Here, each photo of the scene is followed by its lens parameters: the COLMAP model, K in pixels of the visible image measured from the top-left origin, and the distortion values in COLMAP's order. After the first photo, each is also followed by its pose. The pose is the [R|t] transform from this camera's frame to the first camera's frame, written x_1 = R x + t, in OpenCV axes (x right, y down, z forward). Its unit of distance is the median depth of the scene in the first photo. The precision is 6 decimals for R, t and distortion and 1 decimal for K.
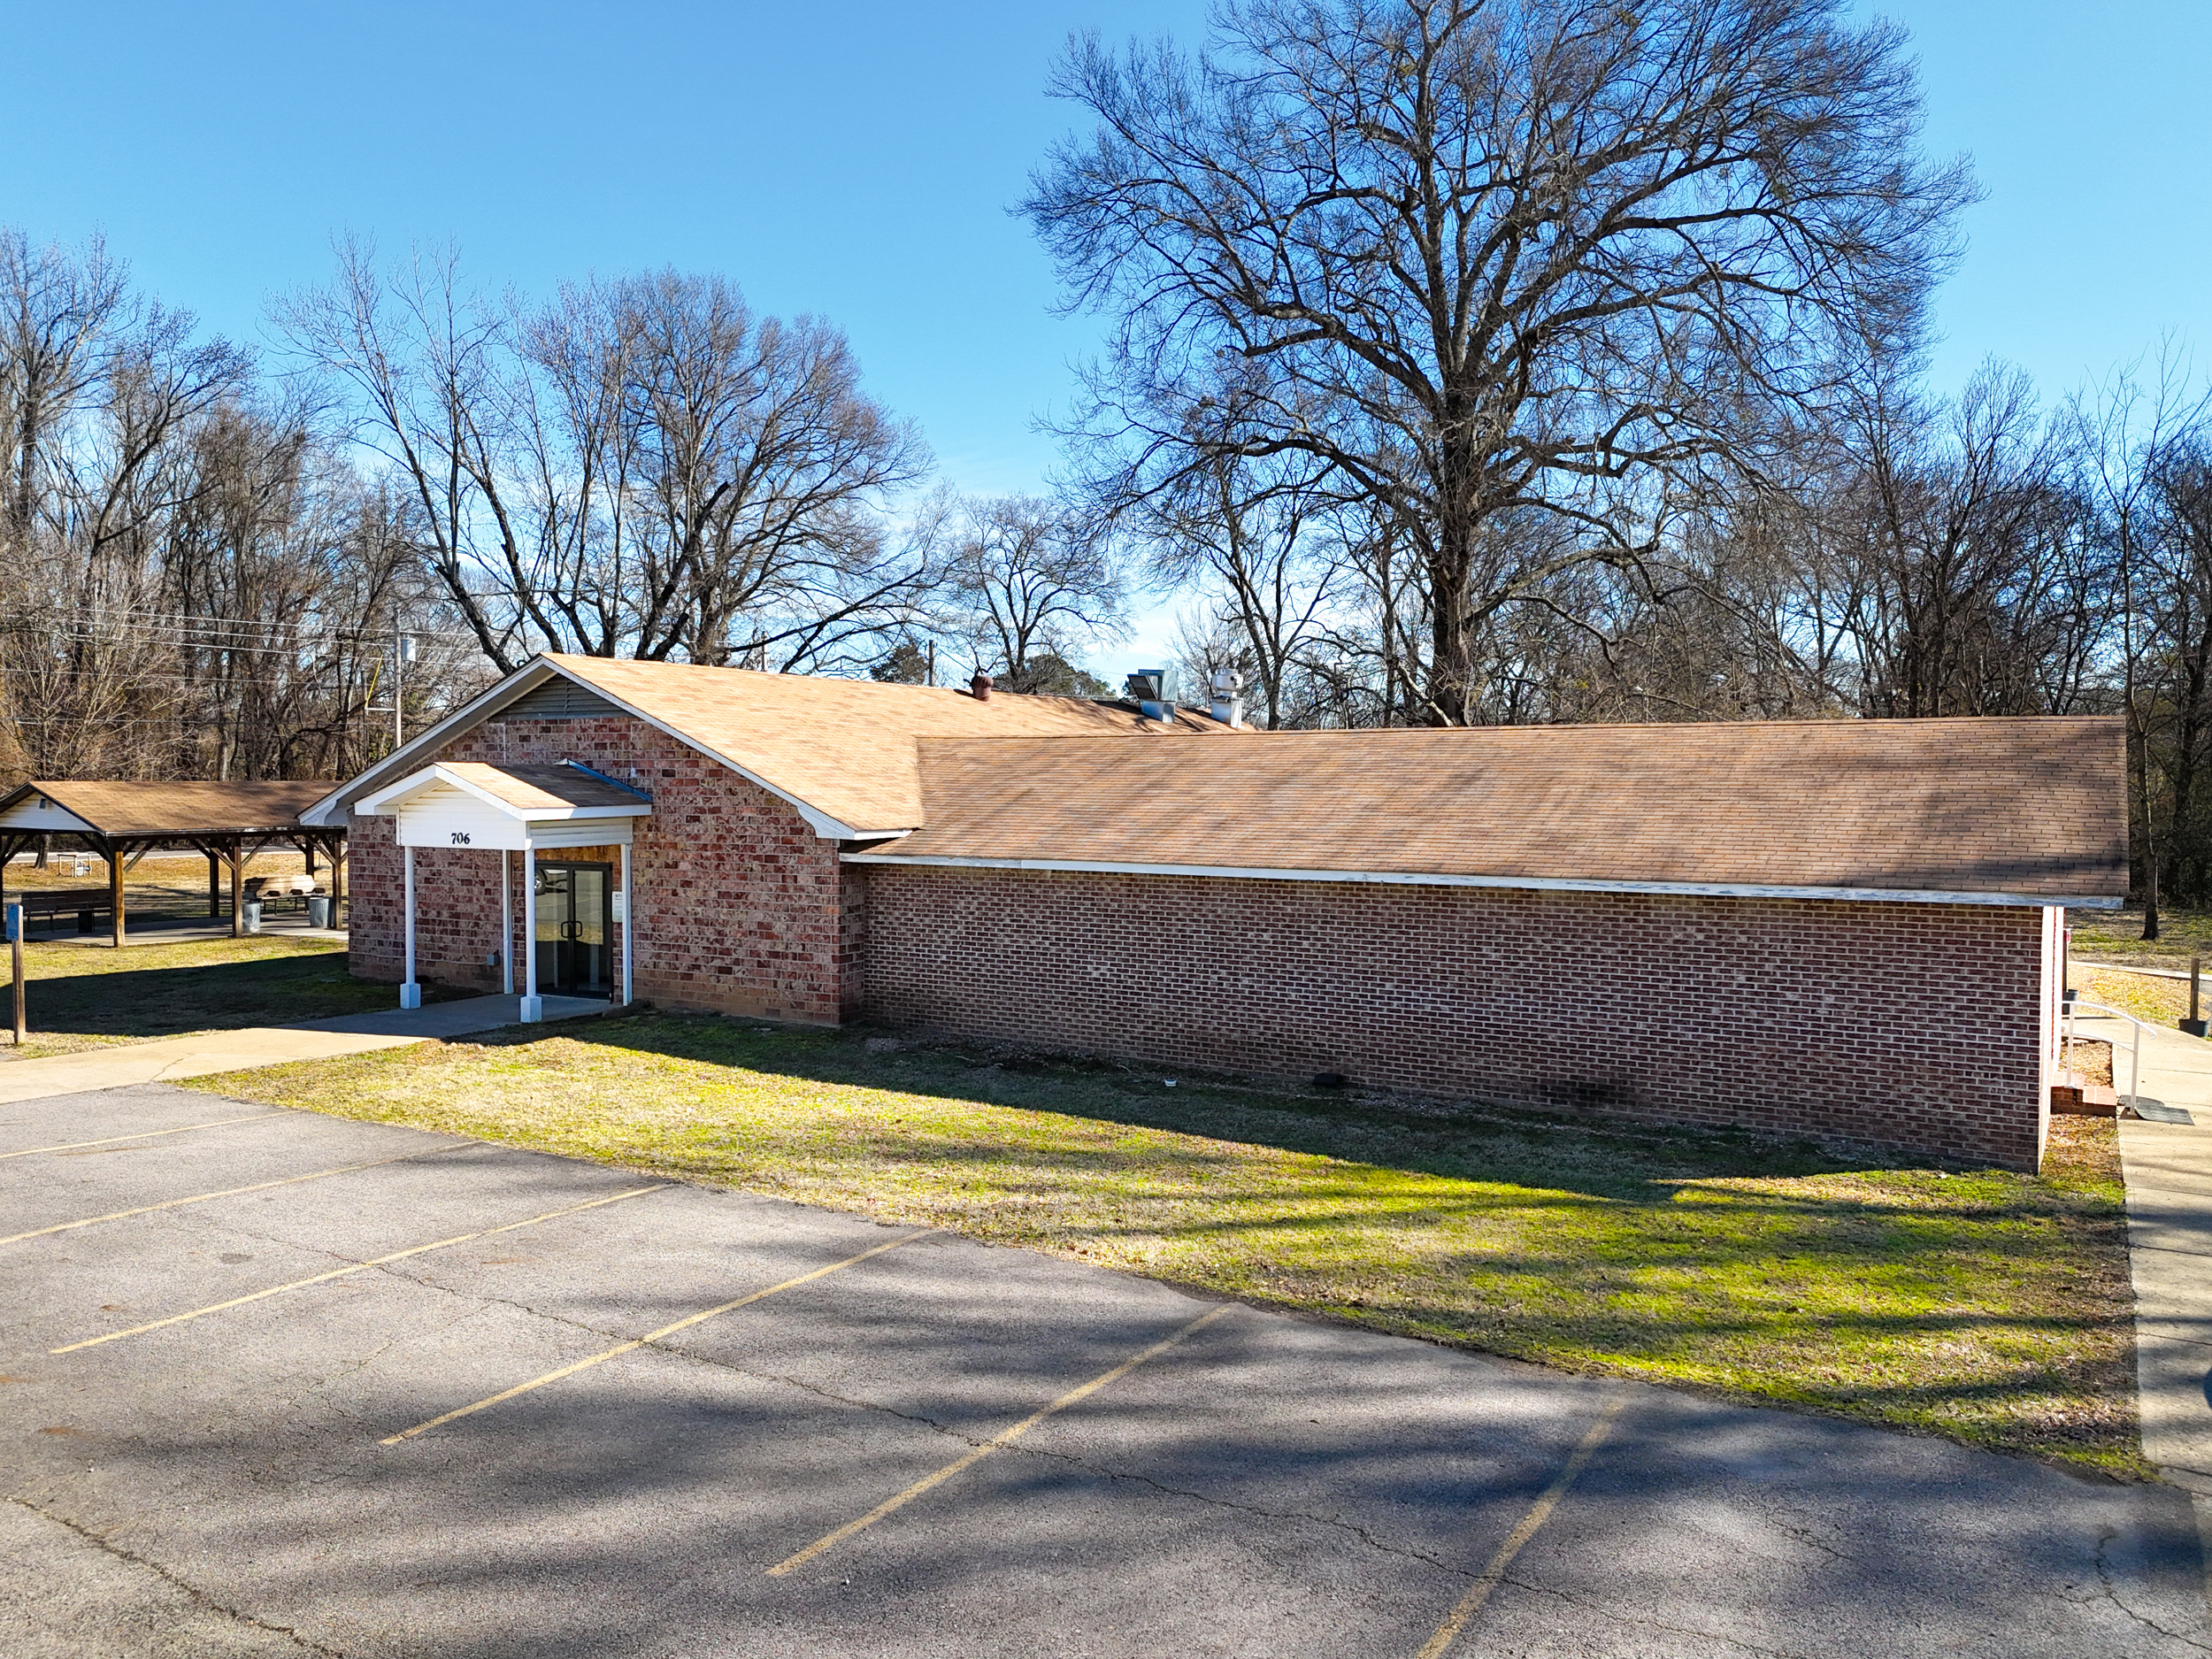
lens RADIAL K [[1558.0, 0, 1100.8], [0, 1558.0, 823.4], [0, 0, 1]] dist [0.058698, -0.008047]
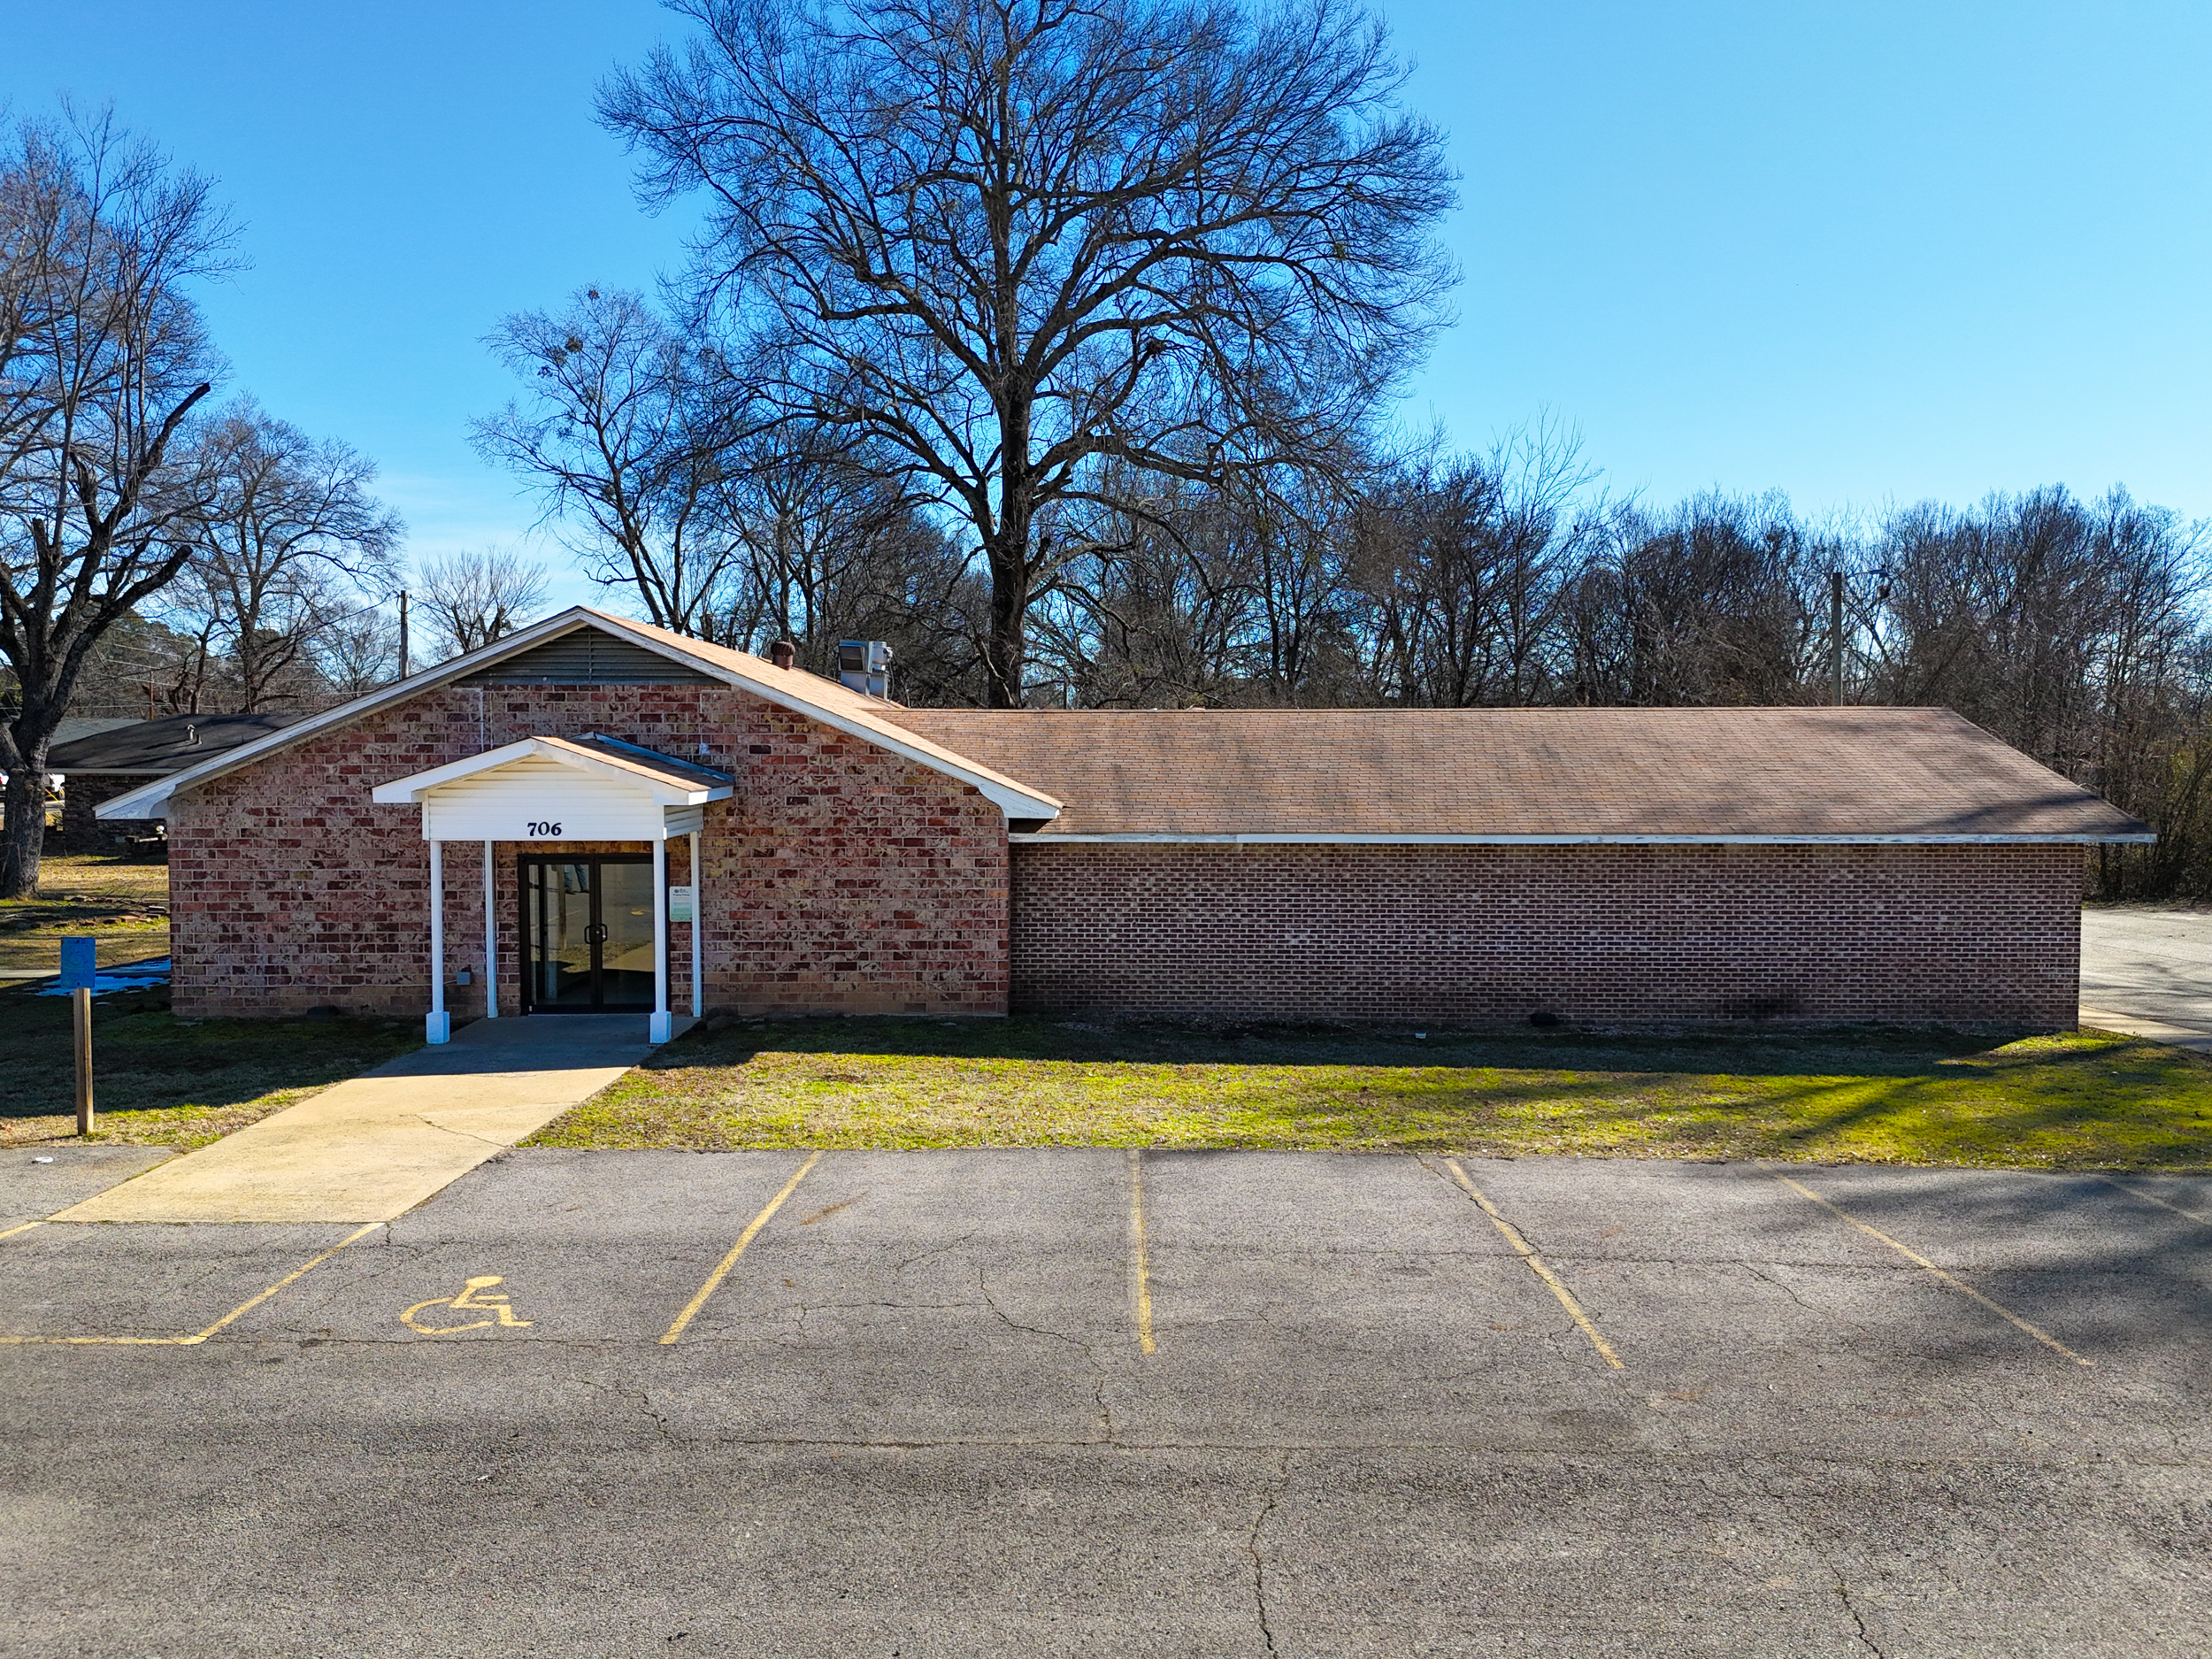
lens RADIAL K [[1558.0, 0, 1096.8], [0, 1558.0, 827.5], [0, 0, 1]] dist [0.058698, -0.008047]
pose [[0.863851, -0.026621, 0.503043, -0.575968], [0.016258, 0.999556, 0.024978, -0.007112], [-0.503485, -0.013399, 0.863900, 0.146191]]
